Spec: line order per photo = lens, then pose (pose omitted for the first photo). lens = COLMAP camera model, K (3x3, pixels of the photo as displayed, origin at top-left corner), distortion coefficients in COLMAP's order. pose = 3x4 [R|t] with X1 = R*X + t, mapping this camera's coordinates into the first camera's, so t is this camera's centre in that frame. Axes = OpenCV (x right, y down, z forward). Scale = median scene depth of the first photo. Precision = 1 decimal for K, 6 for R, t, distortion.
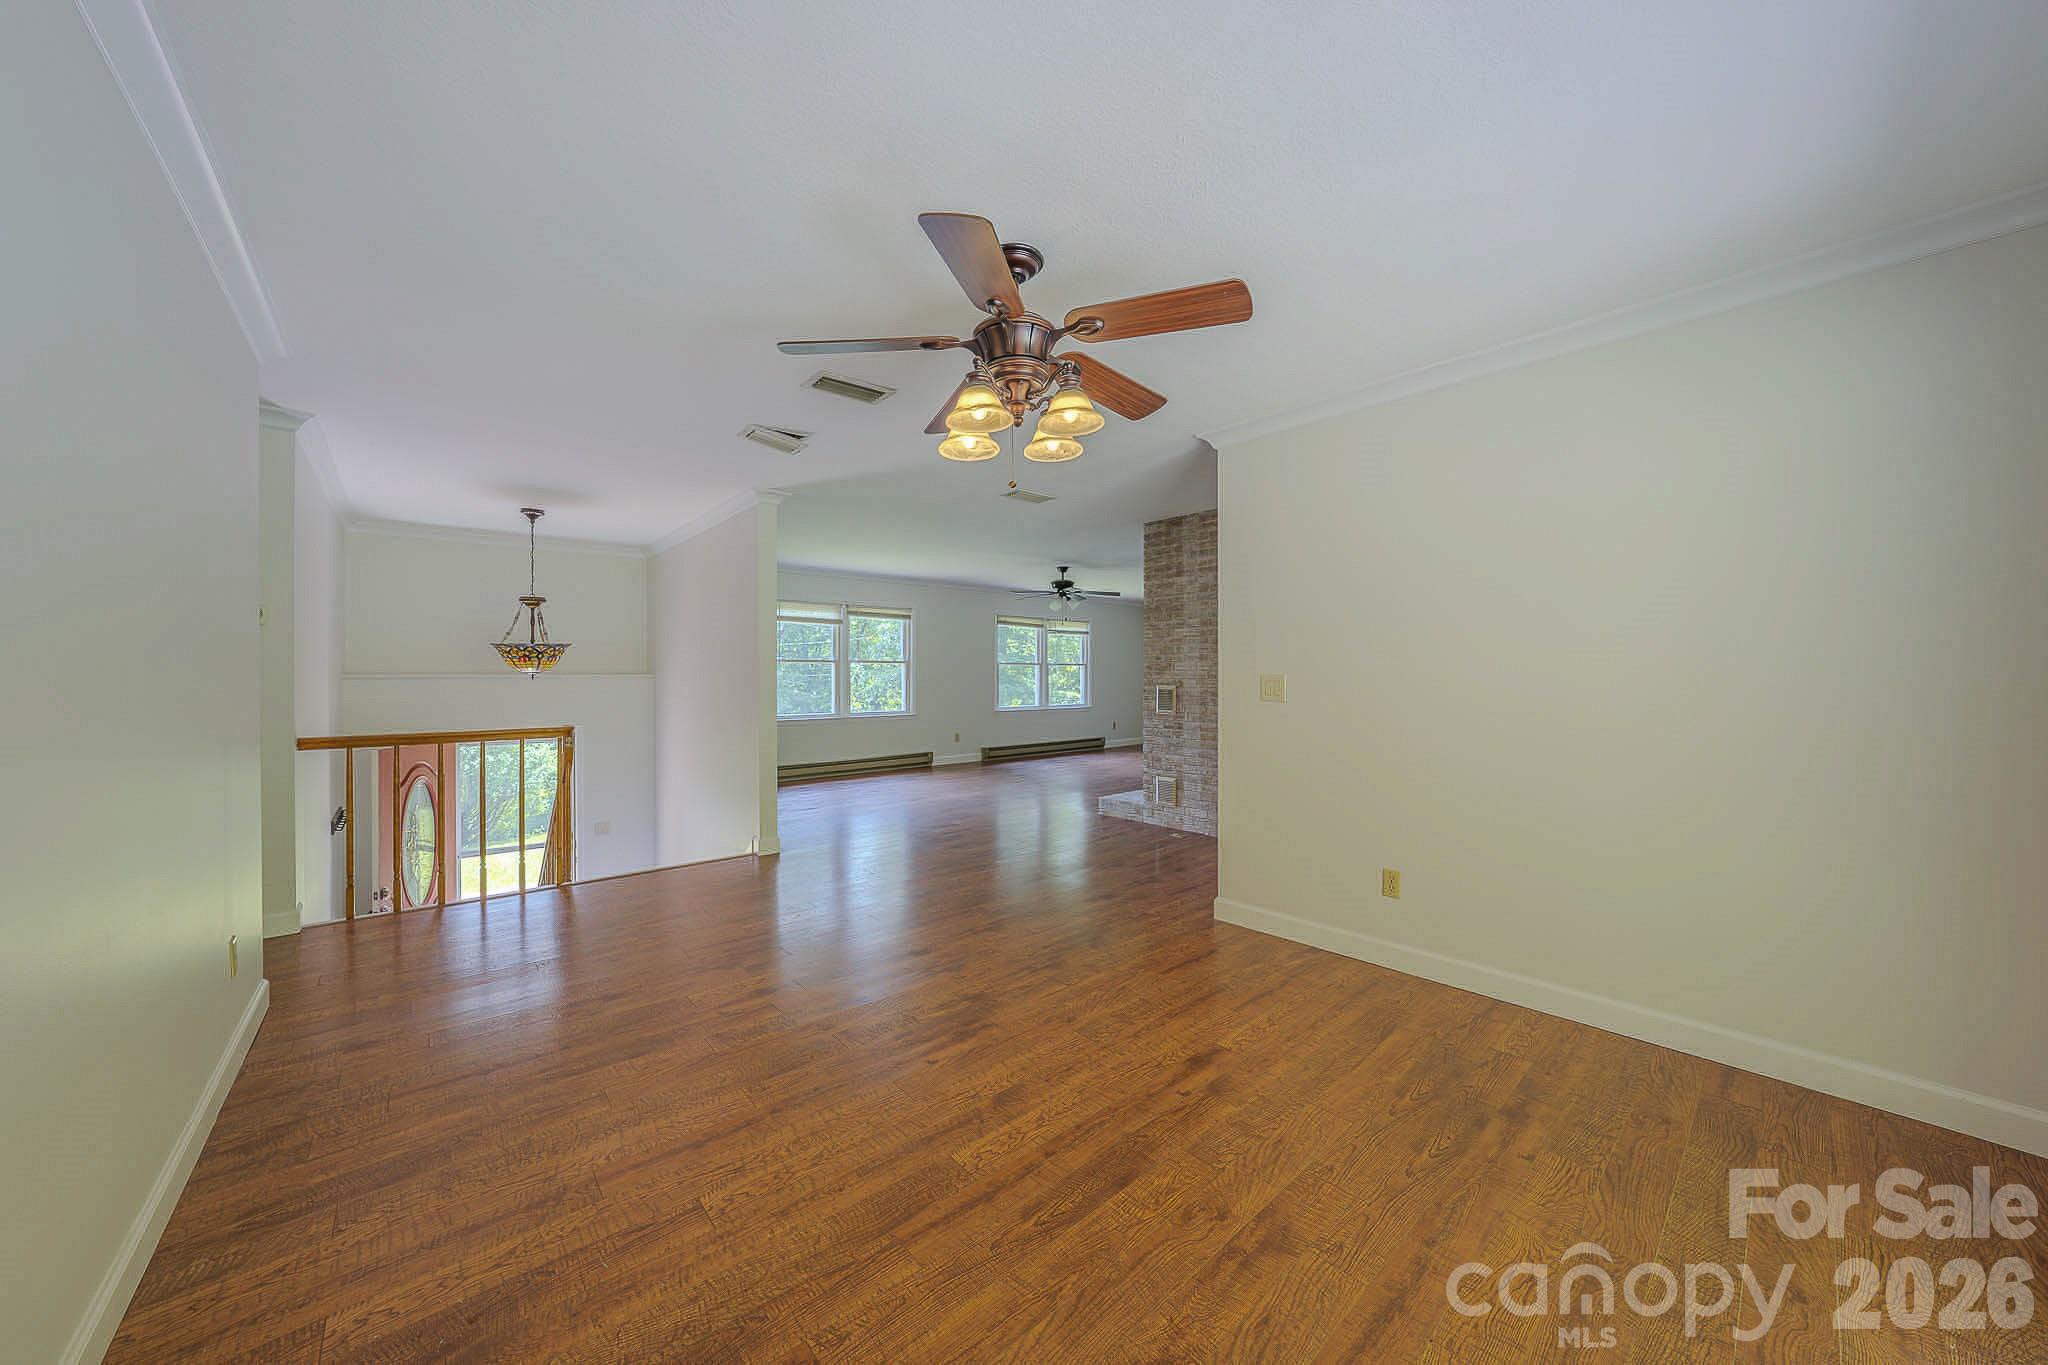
lens RADIAL K [[705.2, 0, 1030.1], [0, 705.2, 675.8], [0, 0, 1]] dist [-0.031258, 0.007977]
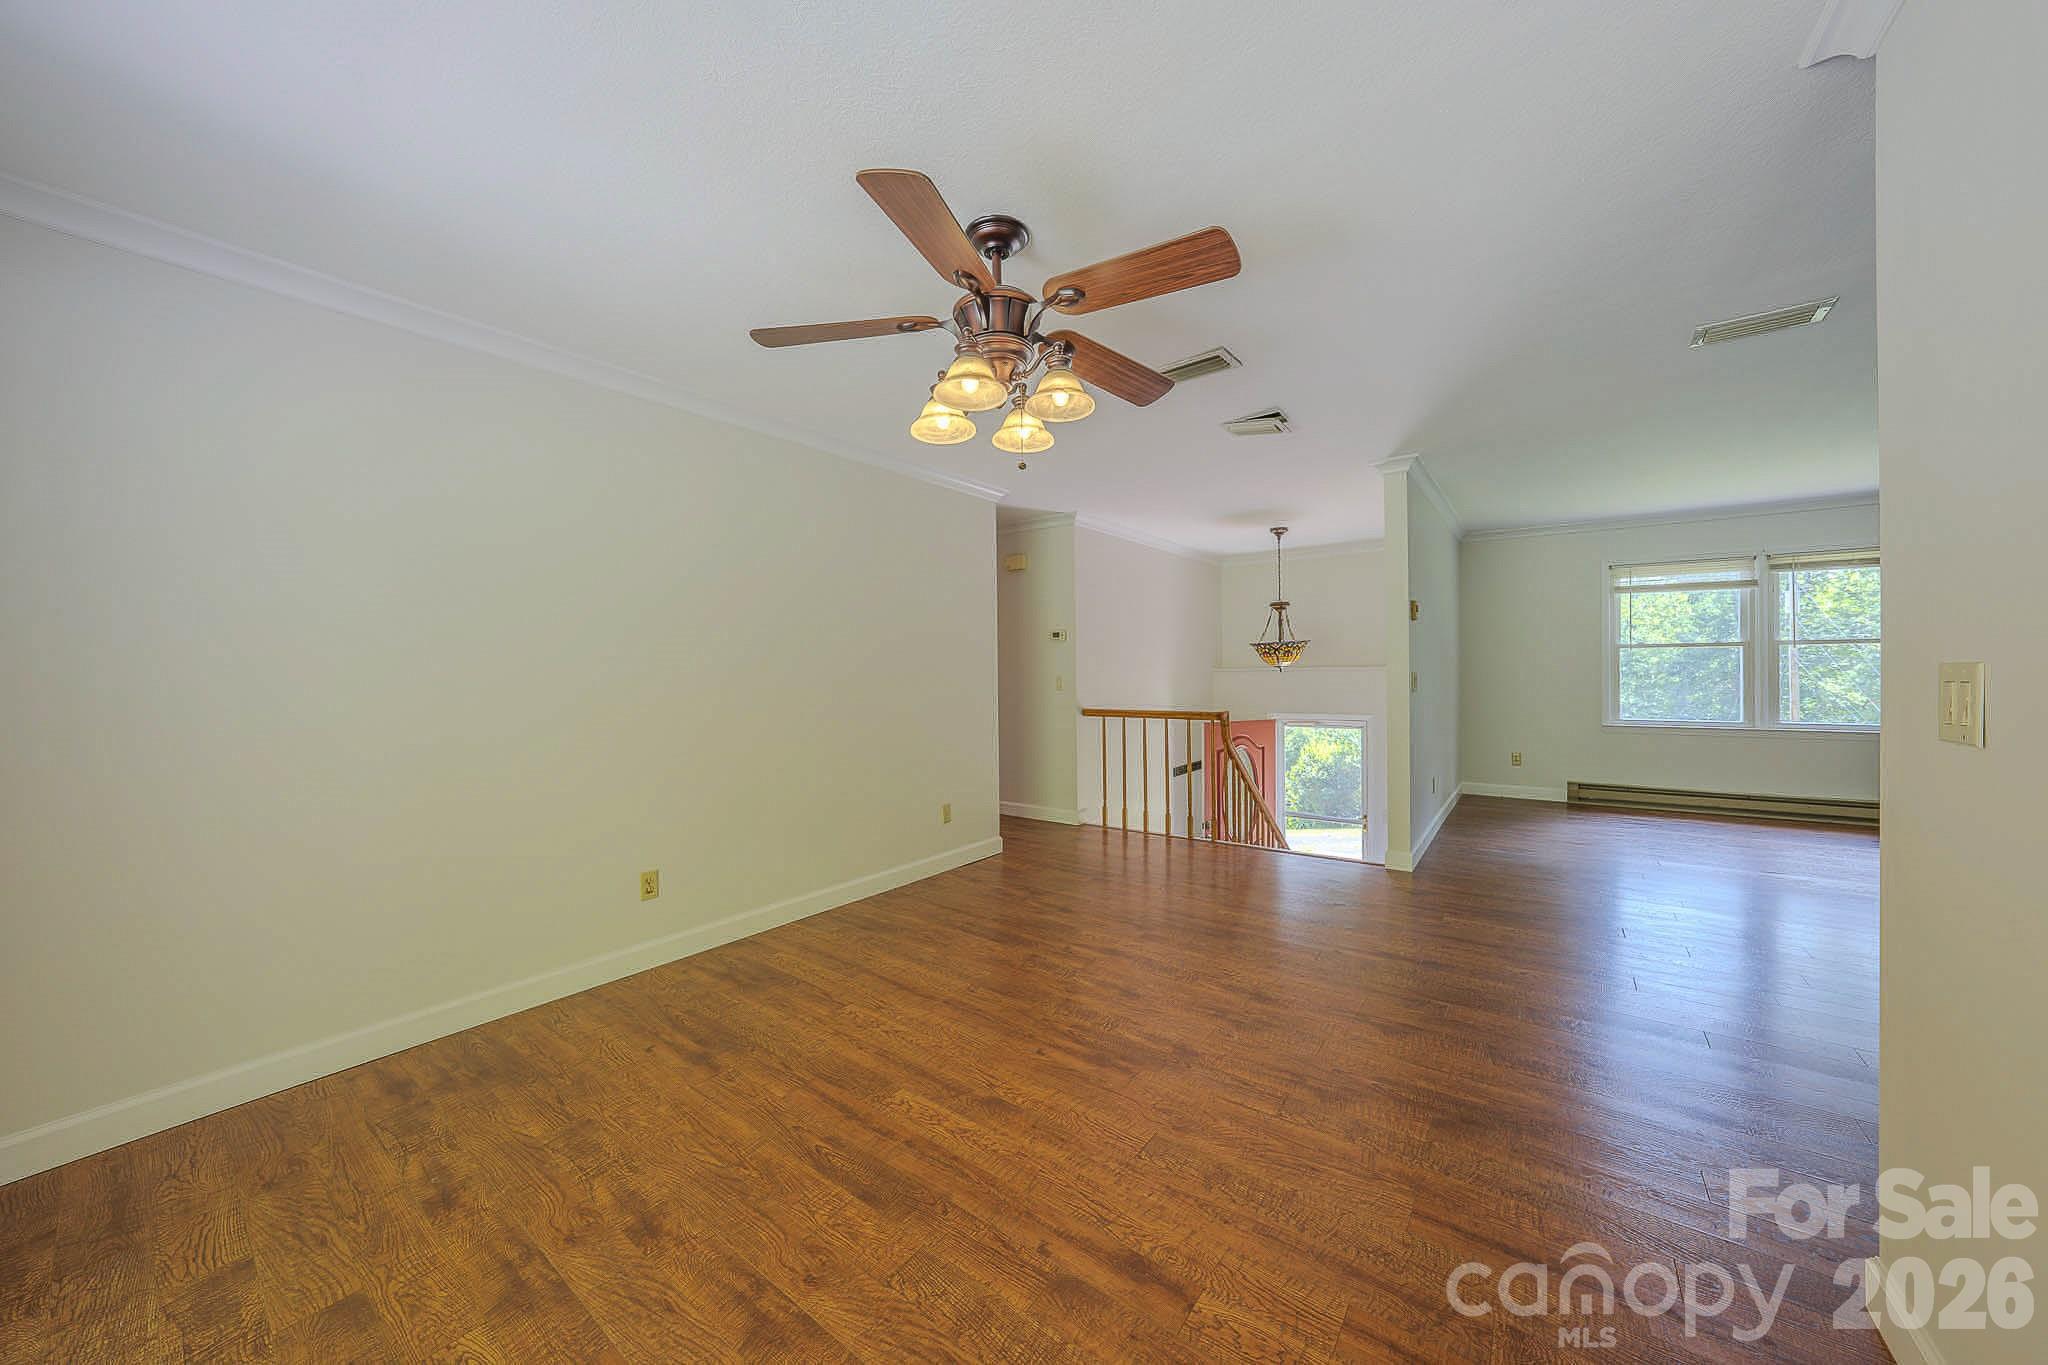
lens RADIAL K [[712.8, 0, 1031.7], [0, 712.8, 676.4], [0, 0, 1]] dist [-0.015285, 0.000155]
pose [[0.204609, 0.005872, -0.978826, 0.837960], [0.007416, 0.999944, 0.007549, -0.000508], [0.978816, -0.008804, 0.204554, 0.758330]]
